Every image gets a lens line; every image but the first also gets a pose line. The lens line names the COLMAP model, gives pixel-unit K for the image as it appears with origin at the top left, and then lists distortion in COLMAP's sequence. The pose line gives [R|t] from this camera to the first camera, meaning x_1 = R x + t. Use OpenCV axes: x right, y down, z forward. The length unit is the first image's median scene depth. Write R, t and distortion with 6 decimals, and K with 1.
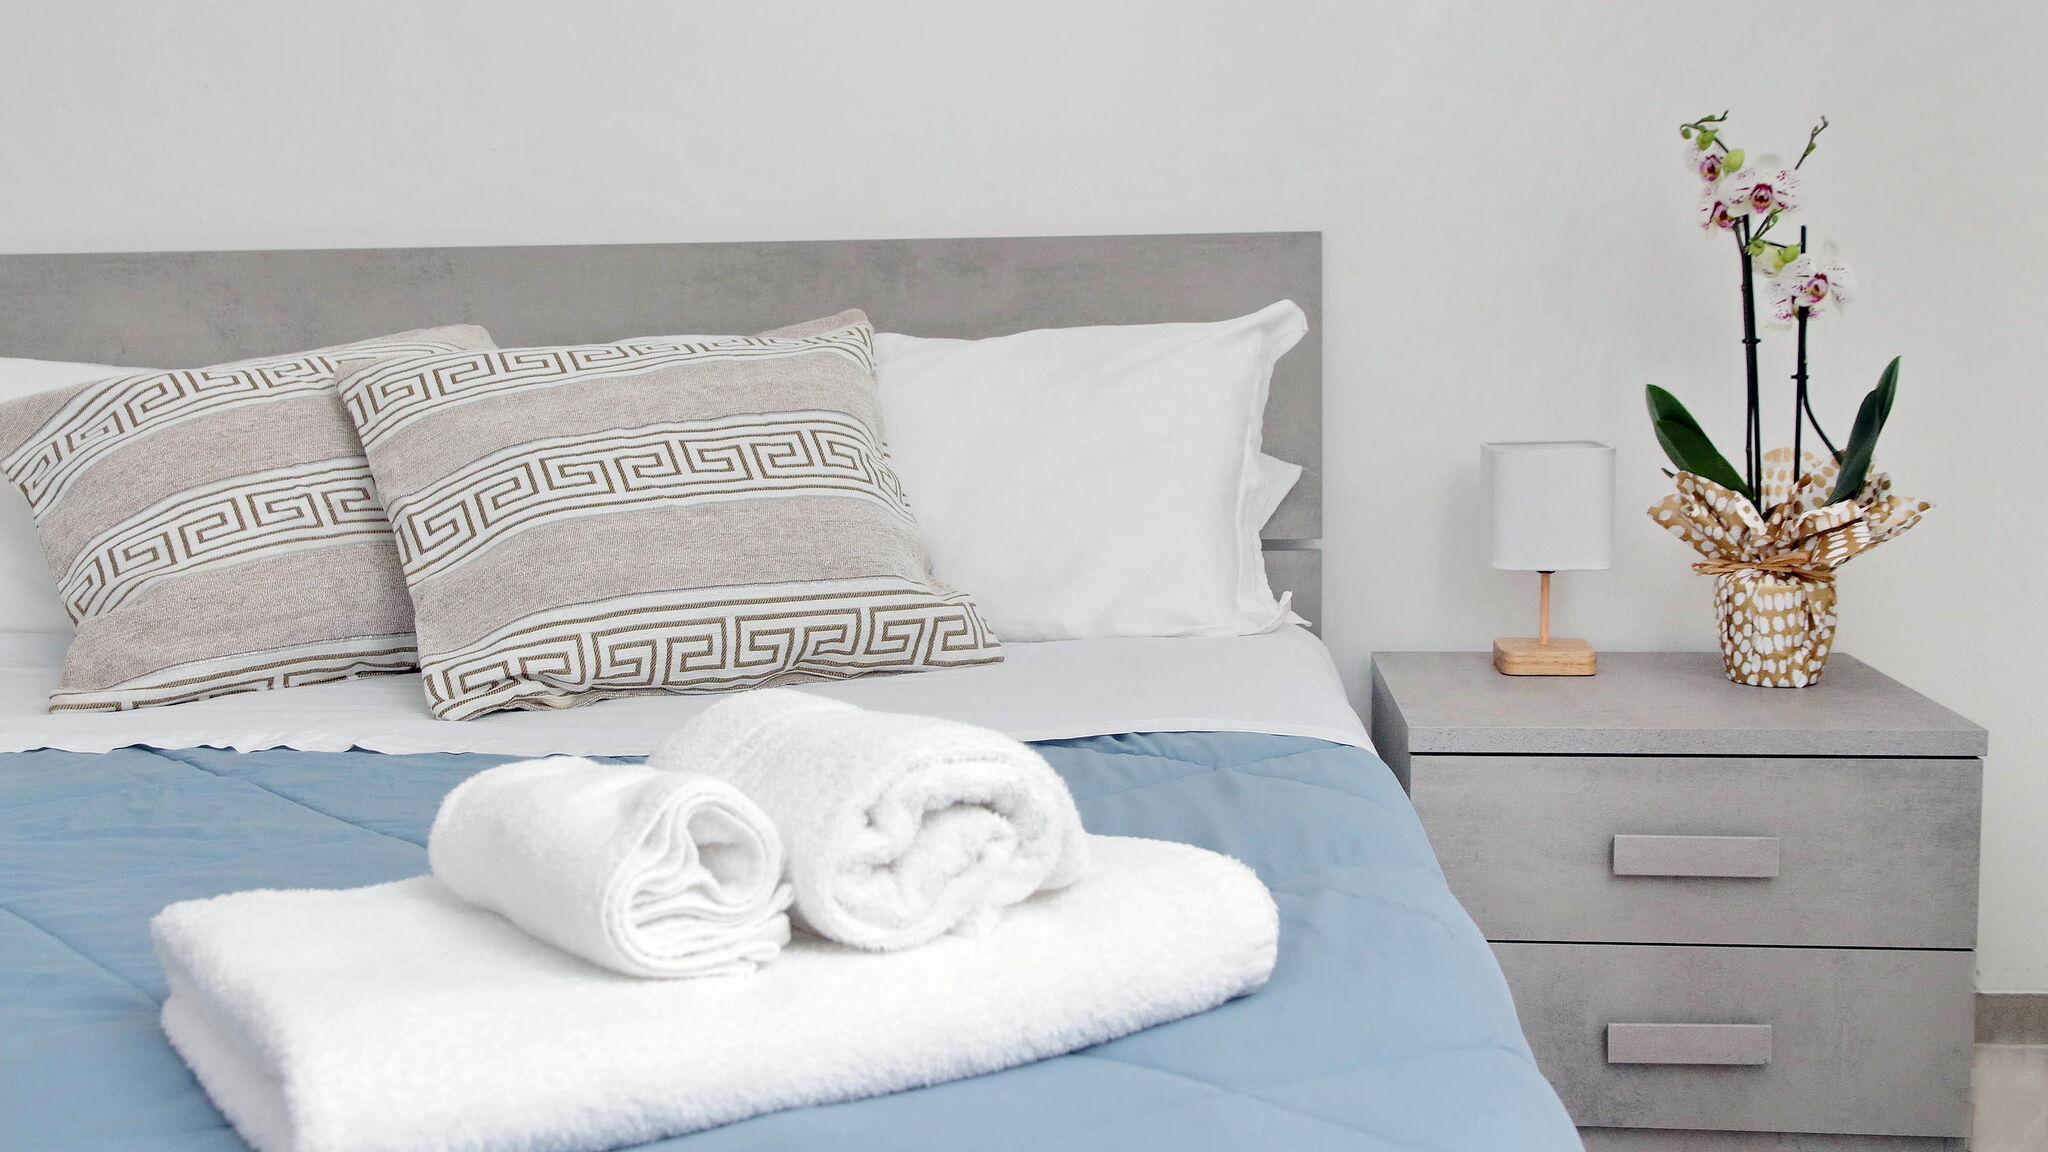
lens RADIAL K [[2218.8, 0, 1022.9], [0, 2218.8, 540.5], [0, 0, 1]] dist [0.064789, 0.006497]
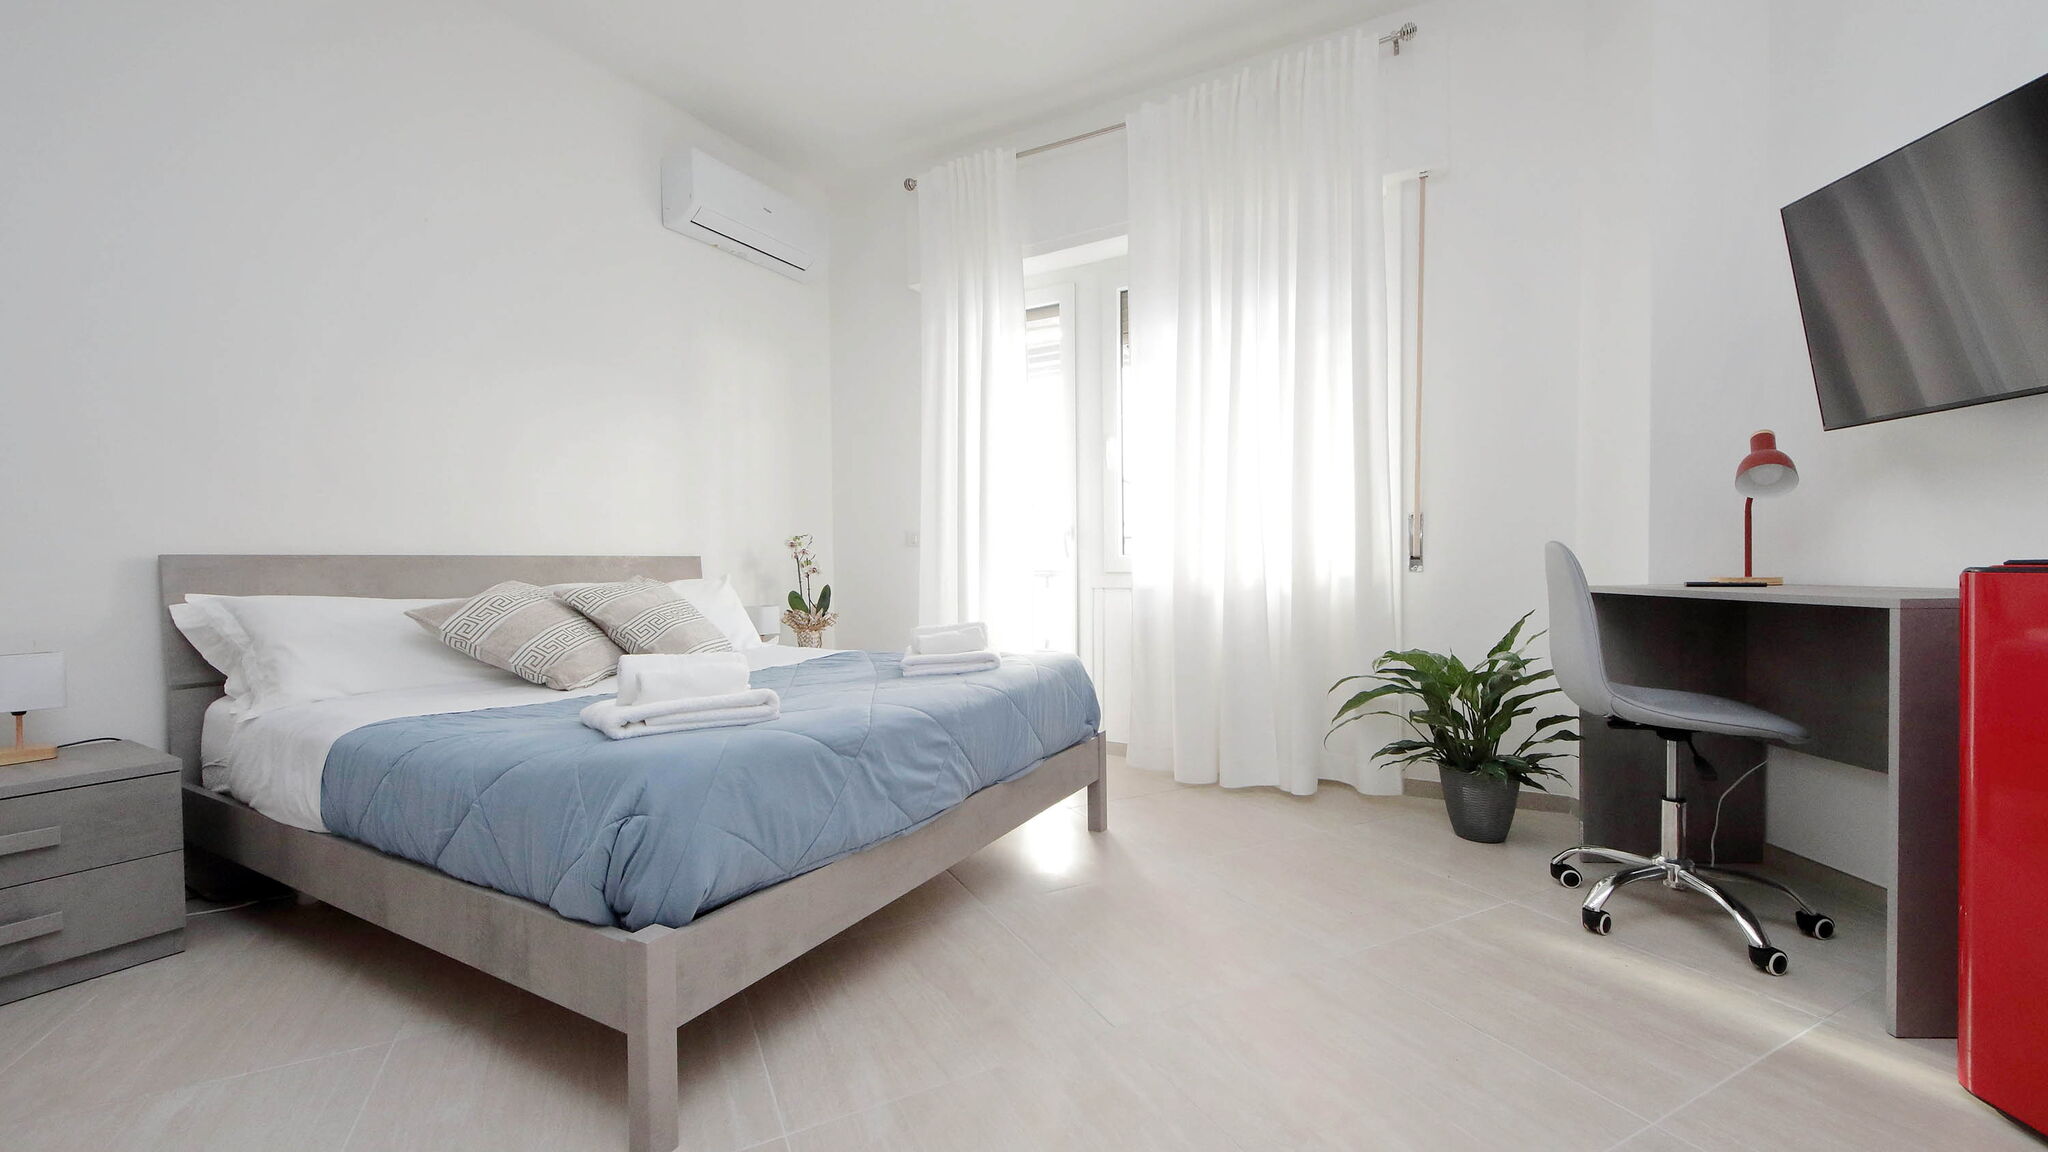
lens RADIAL K [[818.3, 0, 975.7], [0, 818.3, 578.7], [0, 0, 1]] dist [0.000945, 0.000058]
pose [[0.478878, -0.003314, 0.877875, -1.006545], [0.099992, 0.993691, -0.050794, 0.027620], [-0.872168, 0.112104, 0.476188, -0.136719]]
